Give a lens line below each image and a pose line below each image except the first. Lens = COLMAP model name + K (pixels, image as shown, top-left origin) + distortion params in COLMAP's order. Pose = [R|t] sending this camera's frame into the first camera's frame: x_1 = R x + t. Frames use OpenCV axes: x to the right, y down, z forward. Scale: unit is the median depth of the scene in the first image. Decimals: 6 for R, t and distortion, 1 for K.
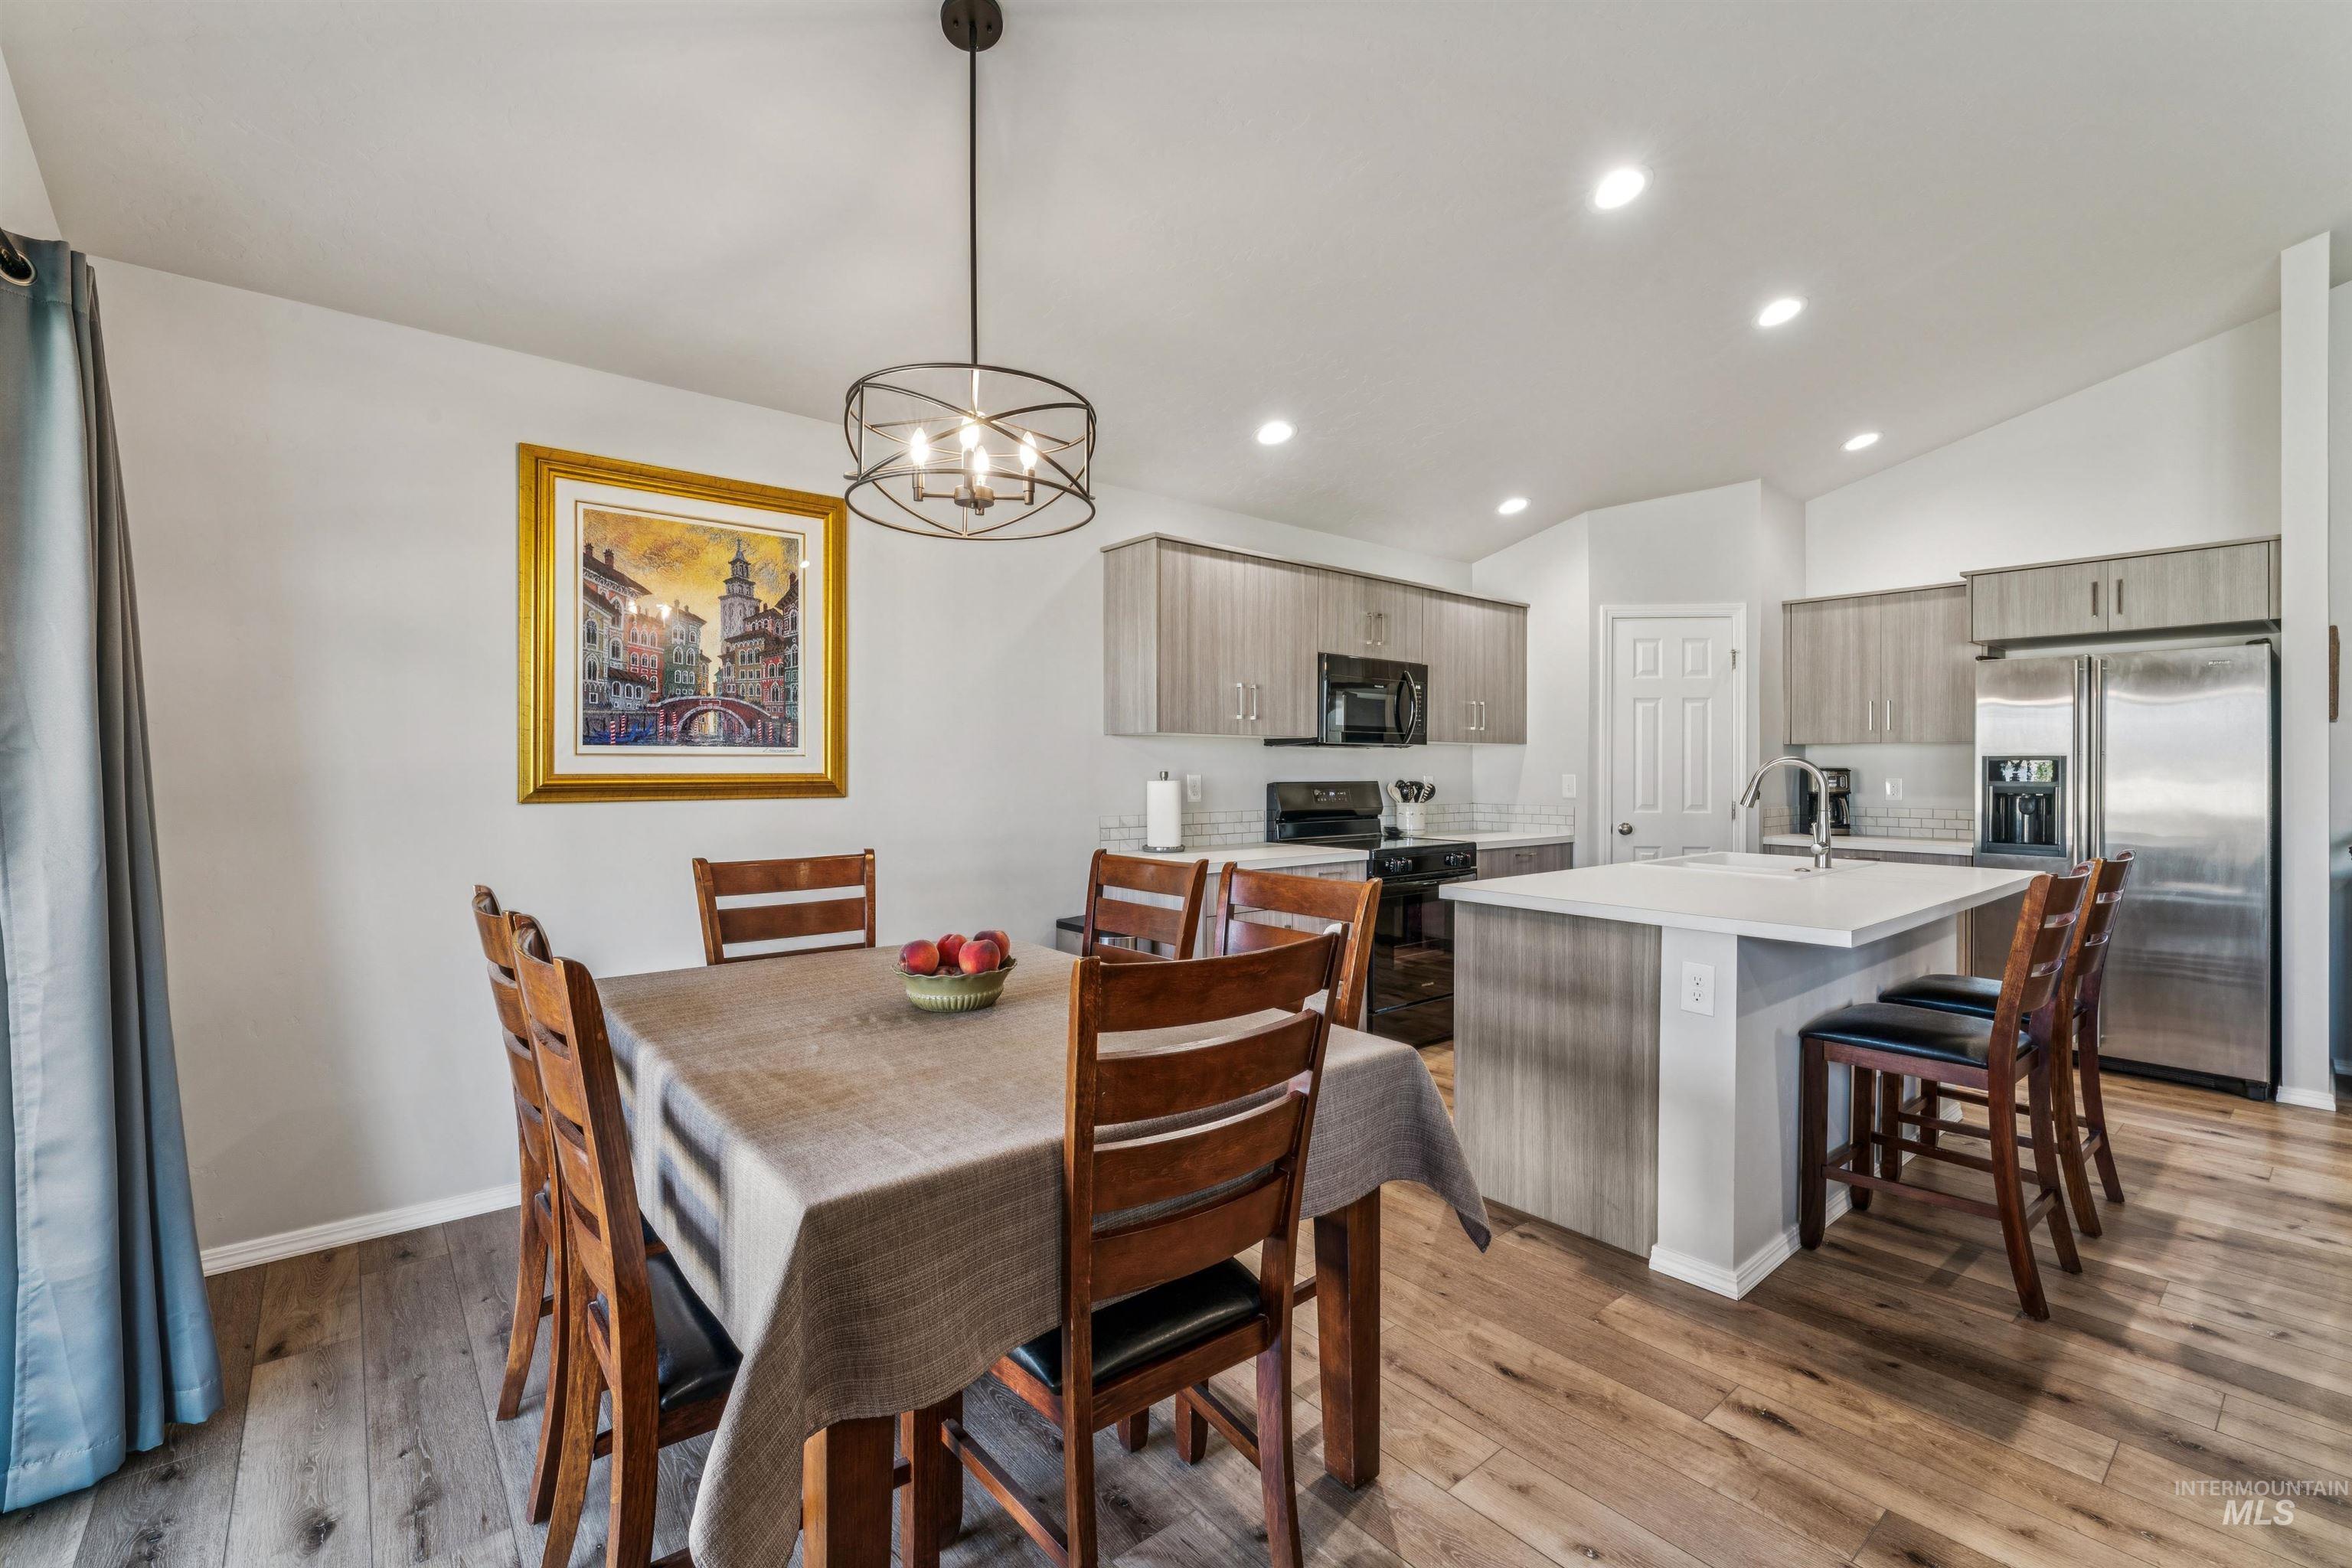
lens RADIAL K [[1008.4, 0, 1185.0], [0, 1008.4, 770.5], [0, 0, 1]] dist [0.001018, 0.000202]
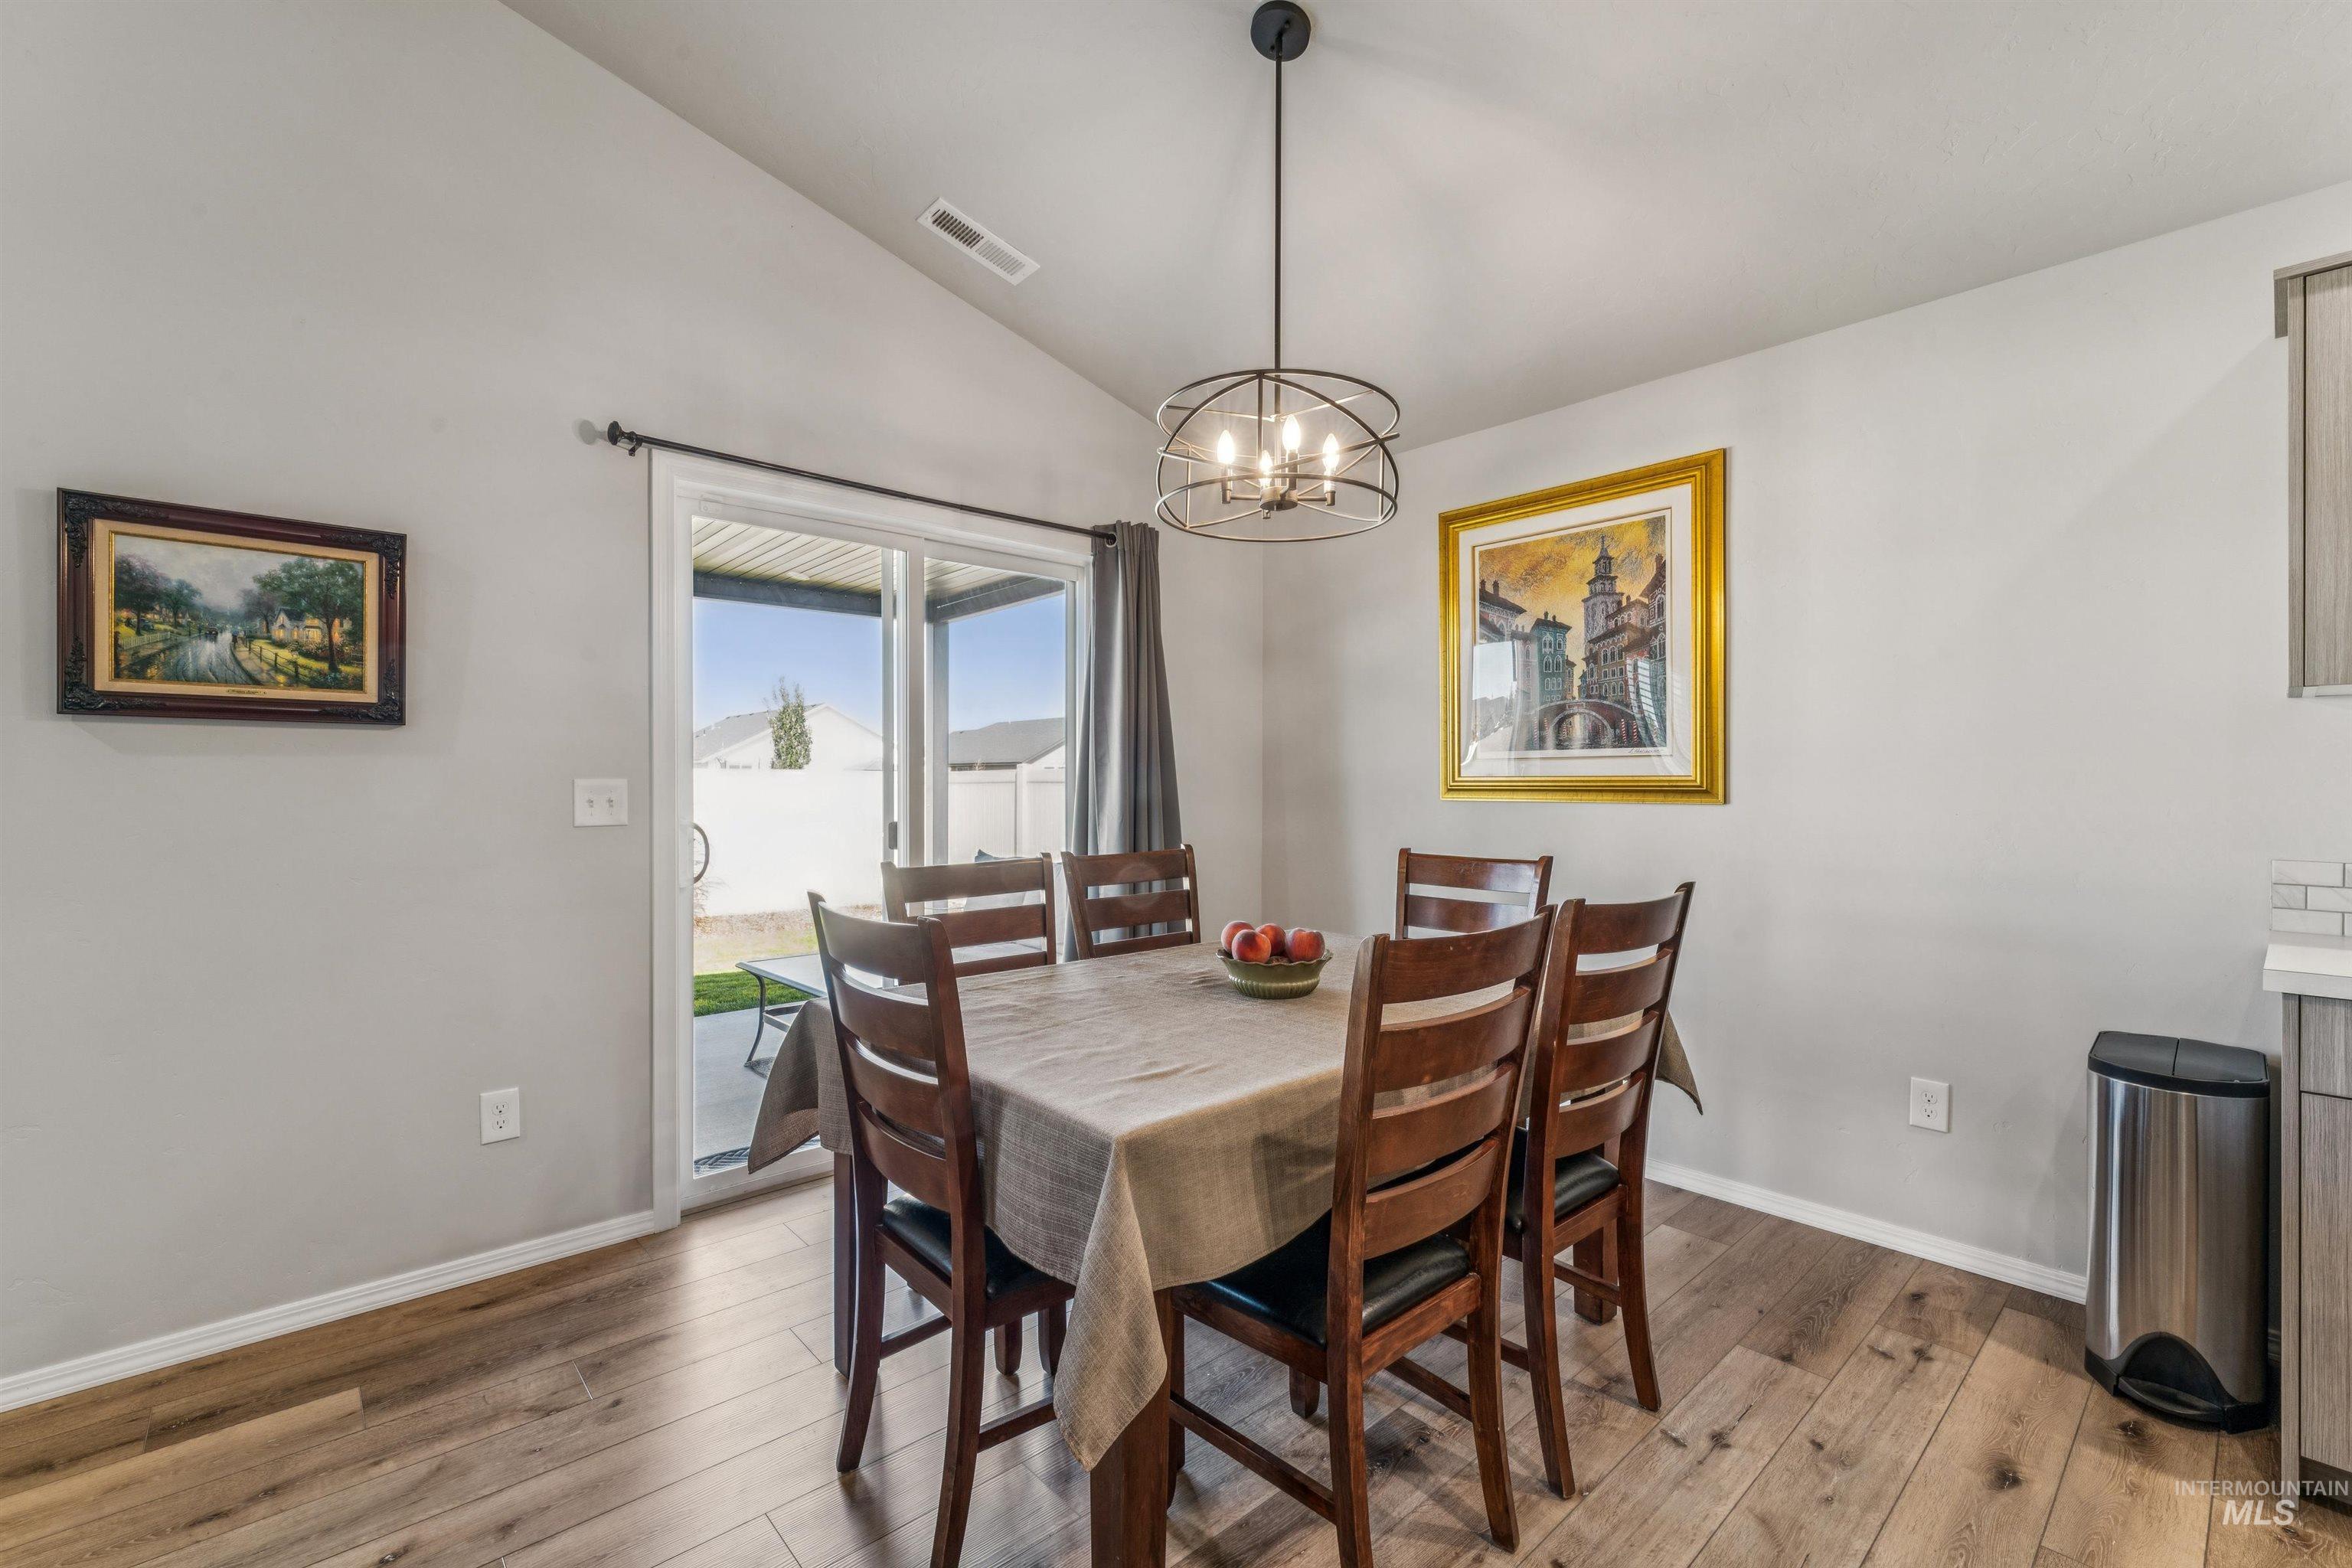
lens RADIAL K [[1001.4, 0, 1177.3], [0, 1001.4, 789.6], [0, 0, 1]] dist [-0.000625, -0.000015]
pose [[0.033017, 0.007724, -0.999425, 0.405543], [-0.002790, 0.999967, 0.007636, 0.007873], [0.999451, 0.002537, 0.033038, 0.437800]]
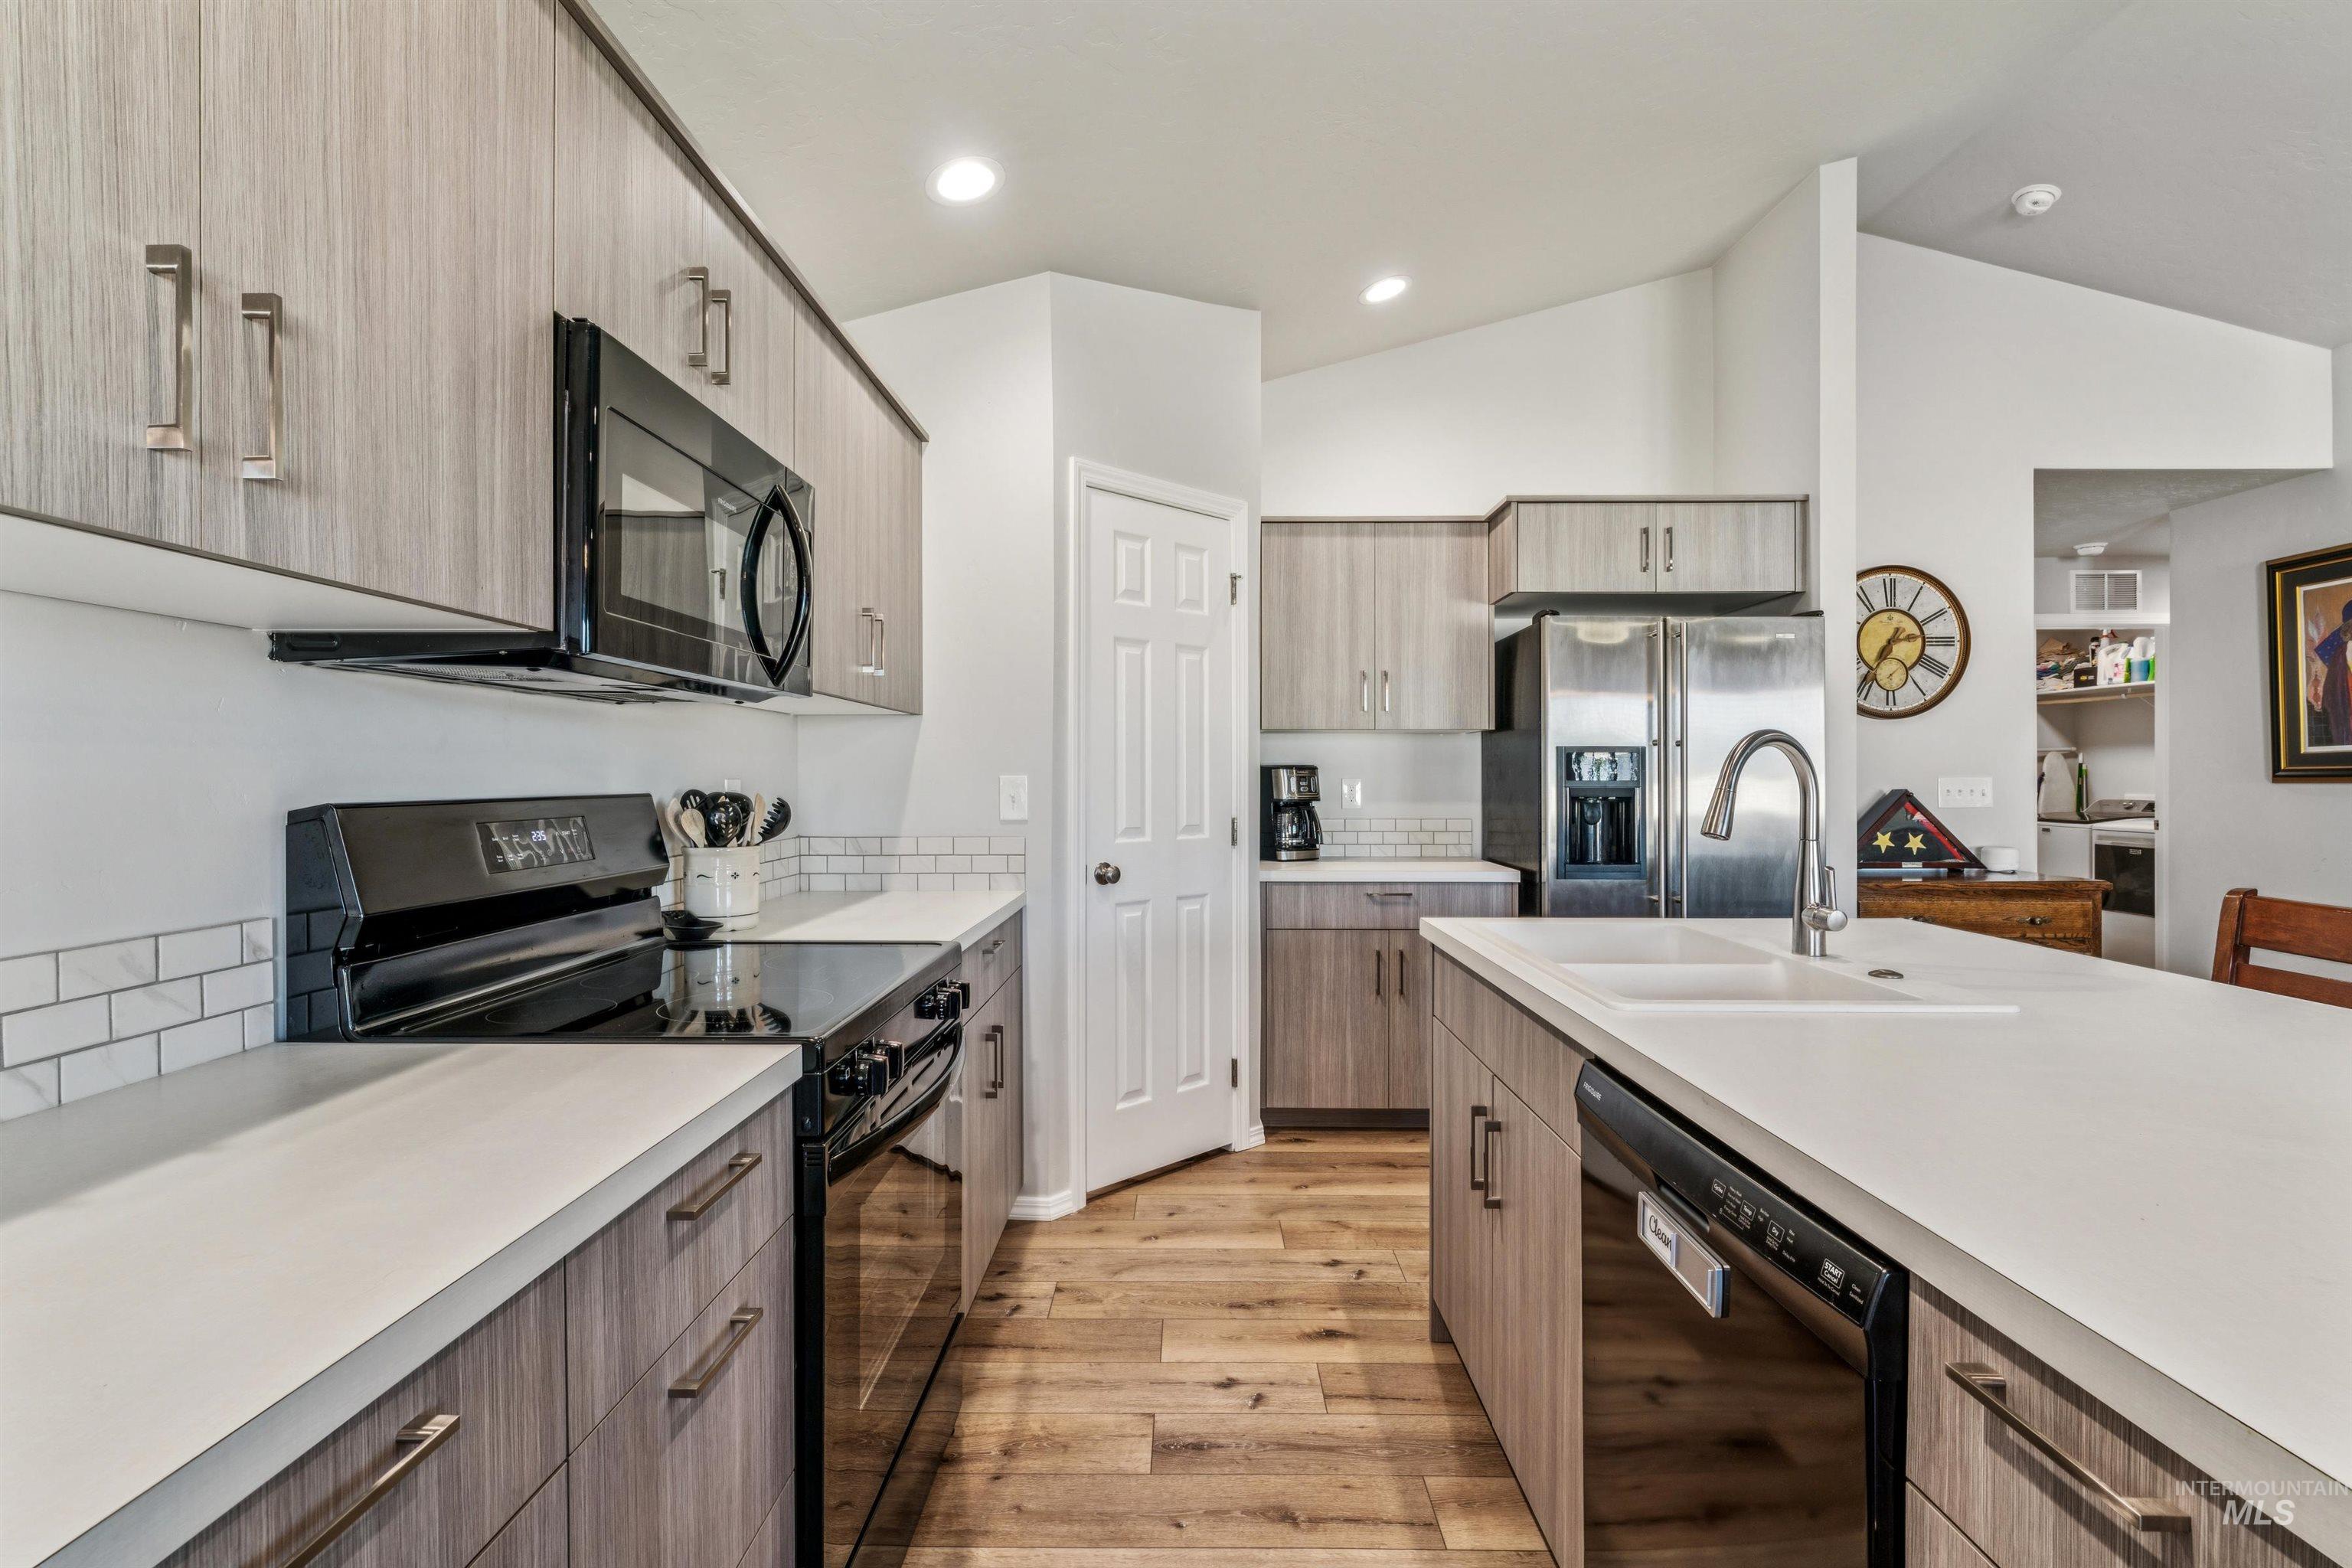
lens RADIAL K [[1066.5, 0, 1175.3], [0, 1066.5, 779.7], [0, 0, 1]] dist [-0.000008, 0.000194]
pose [[0.655353, -0.006041, 0.755299, 0.029334], [0.004934, 0.999981, 0.003717, 0.006241], [-0.755307, 0.001291, 0.655370, 0.760786]]
